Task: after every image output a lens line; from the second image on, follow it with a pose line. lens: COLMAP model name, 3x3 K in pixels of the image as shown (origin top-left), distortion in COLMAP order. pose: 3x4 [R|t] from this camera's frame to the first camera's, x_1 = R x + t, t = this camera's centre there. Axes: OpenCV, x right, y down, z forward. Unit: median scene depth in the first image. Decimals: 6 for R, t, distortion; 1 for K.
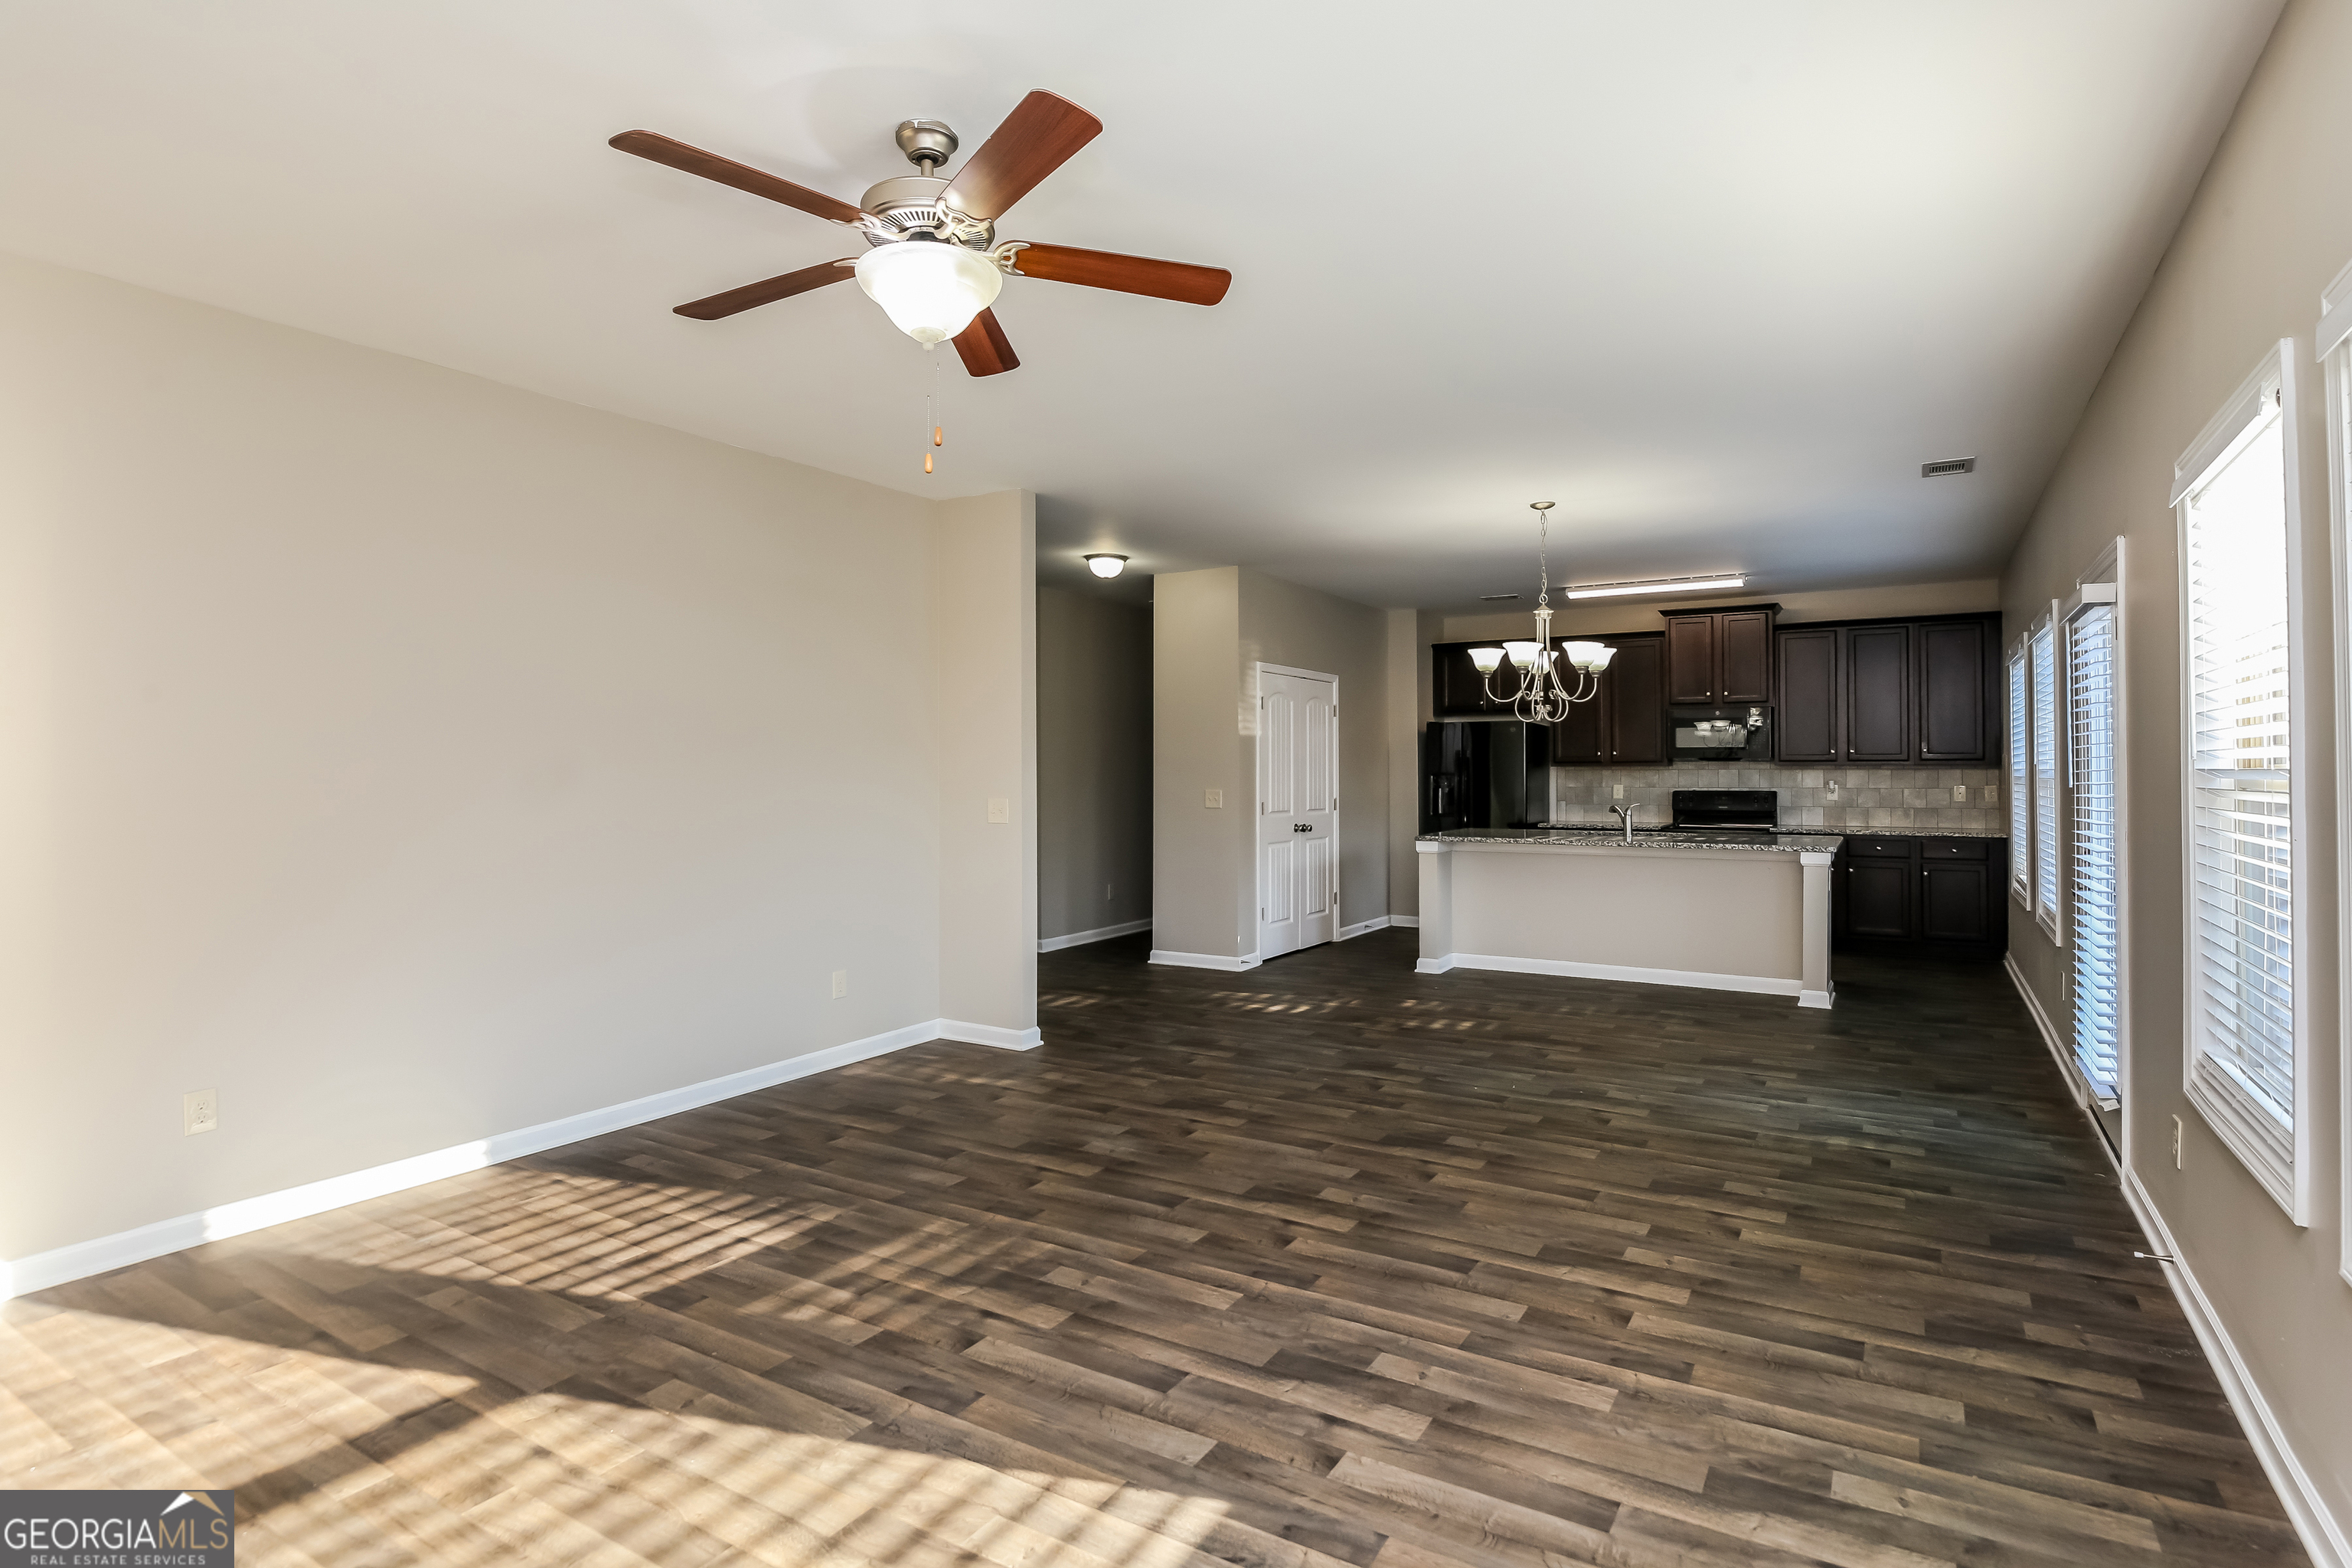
lens RADIAL K [[1177.1, 0, 1176.2], [0, 1177.1, 744.8], [0, 0, 1]] dist [-0.010888, -0.000786]
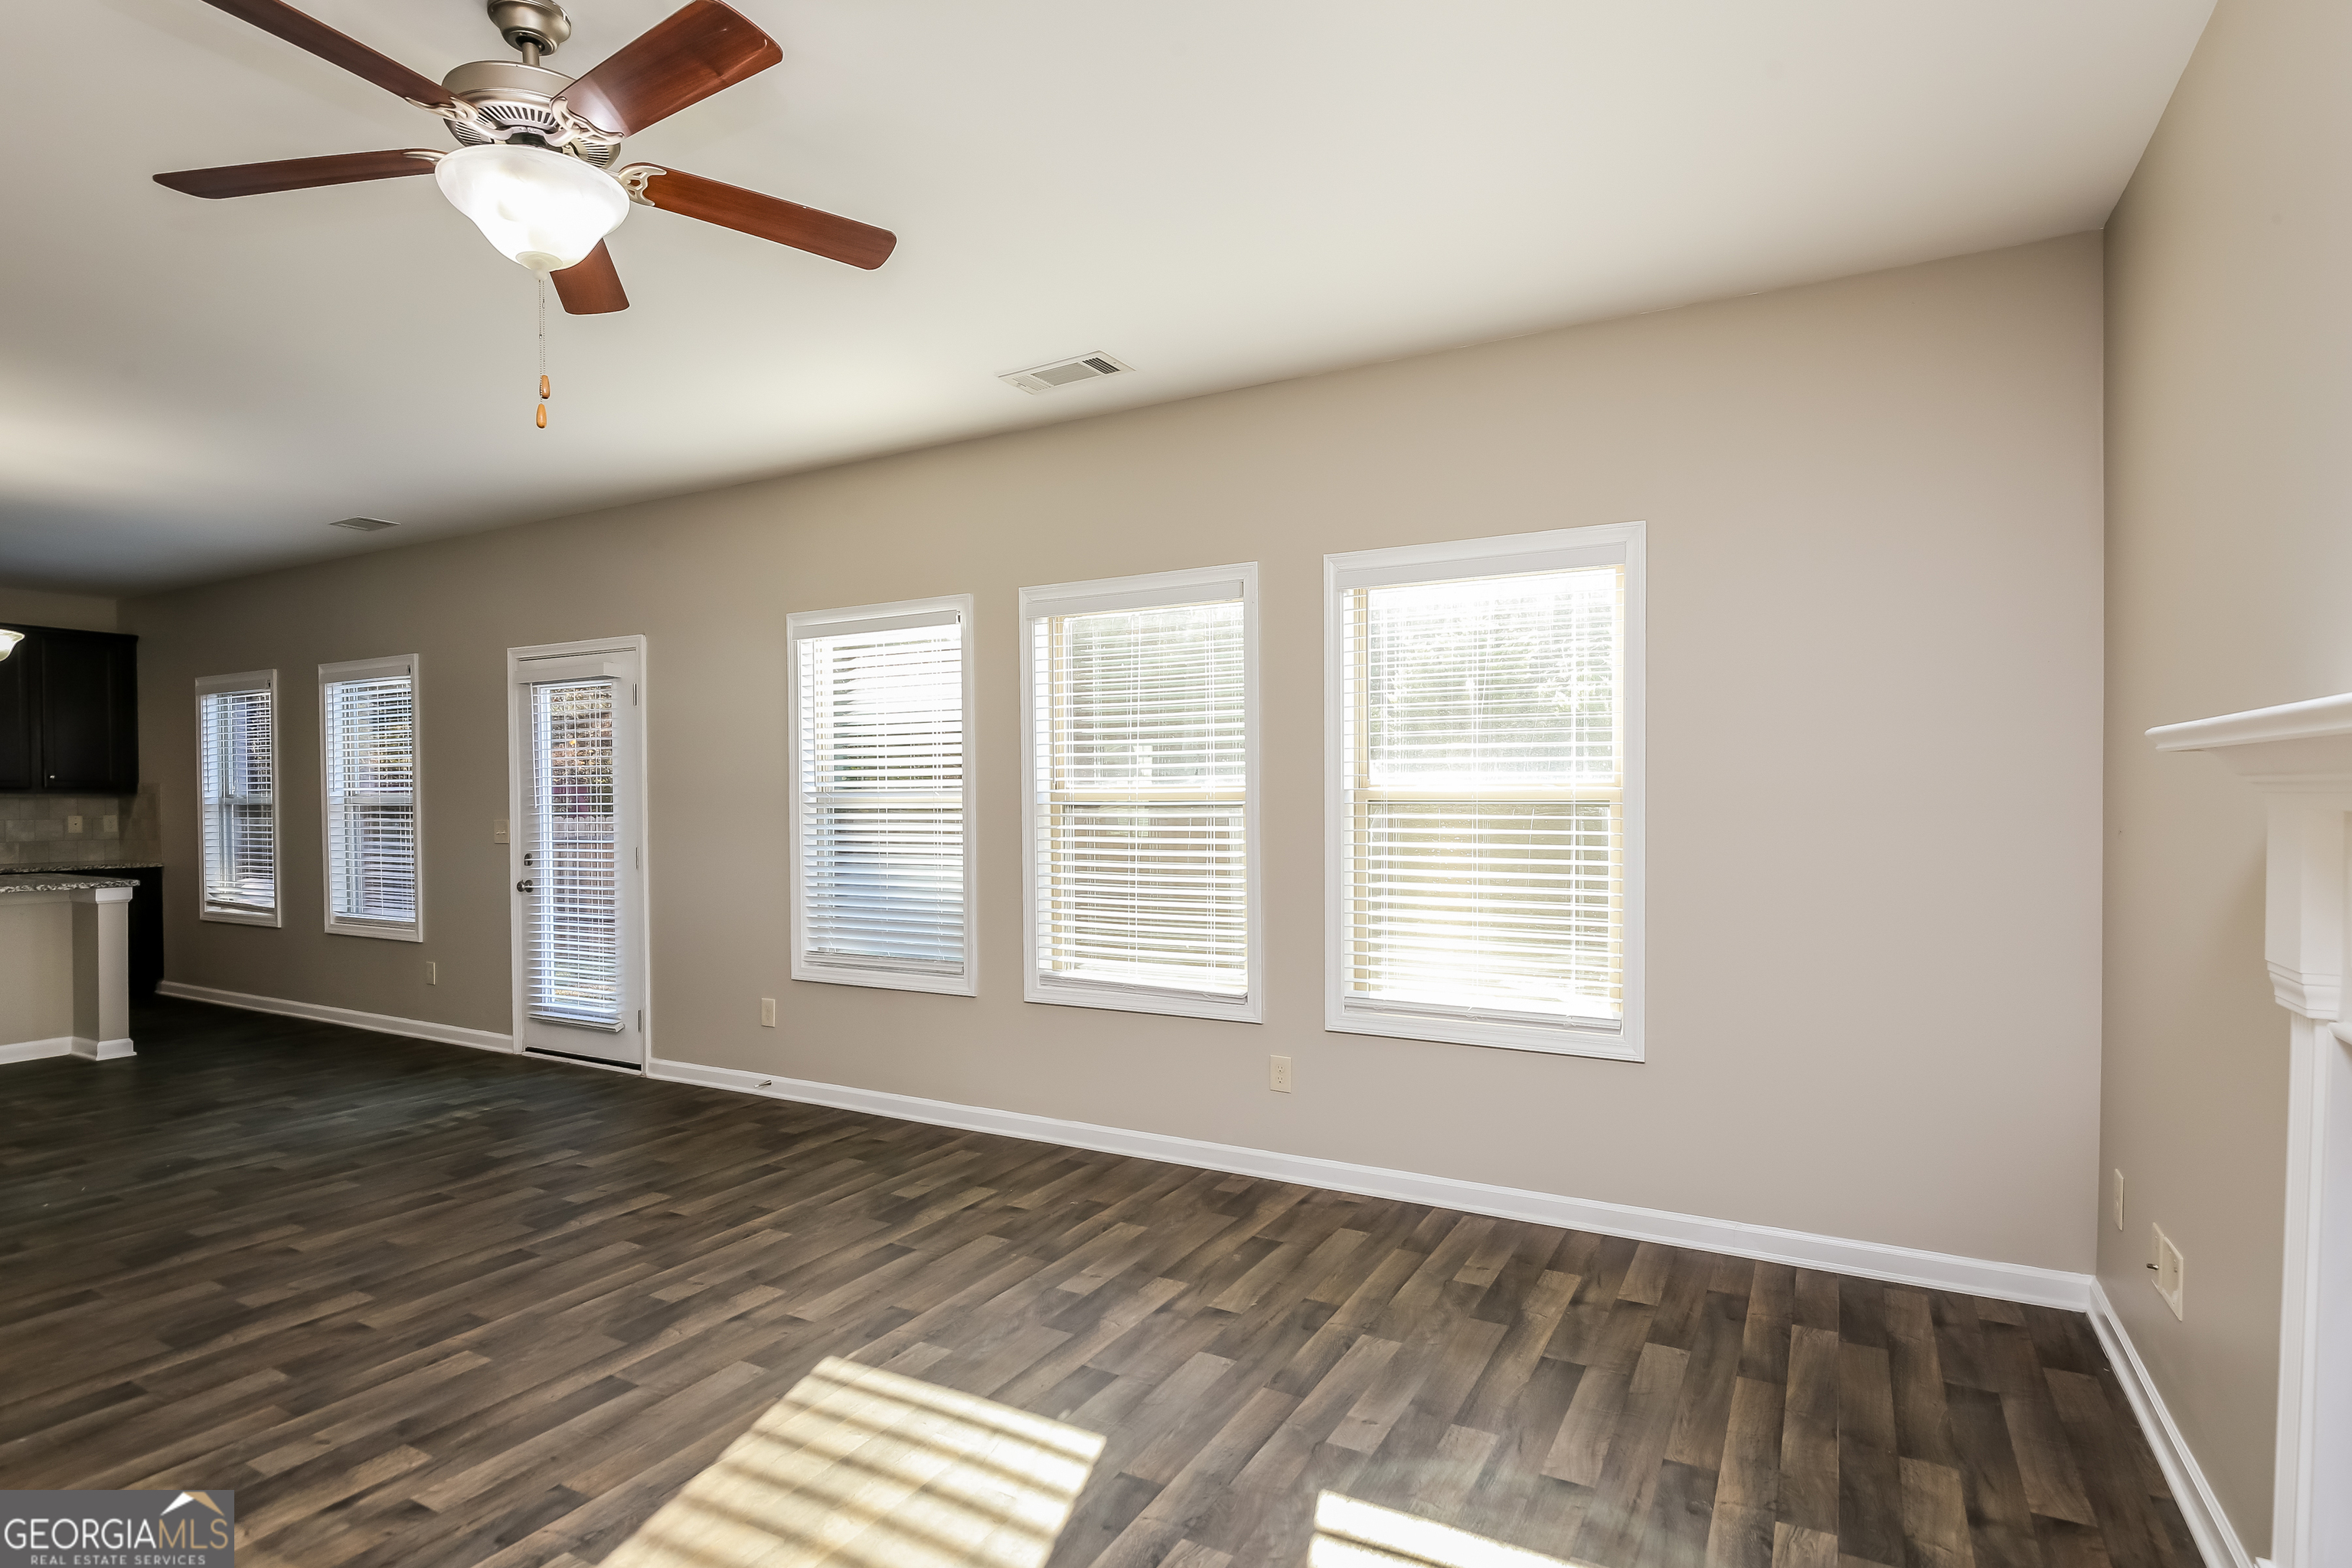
lens RADIAL K [[1208.4, 0, 1166.1], [0, 1208.4, 819.7], [0, 0, 1]] dist [0.002623, 0.000077]
pose [[-0.034324, -0.013982, 0.999313, -0.965468], [-0.018473, 0.999740, 0.013354, 0.027378], [-0.999240, -0.018002, -0.034574, 0.517184]]
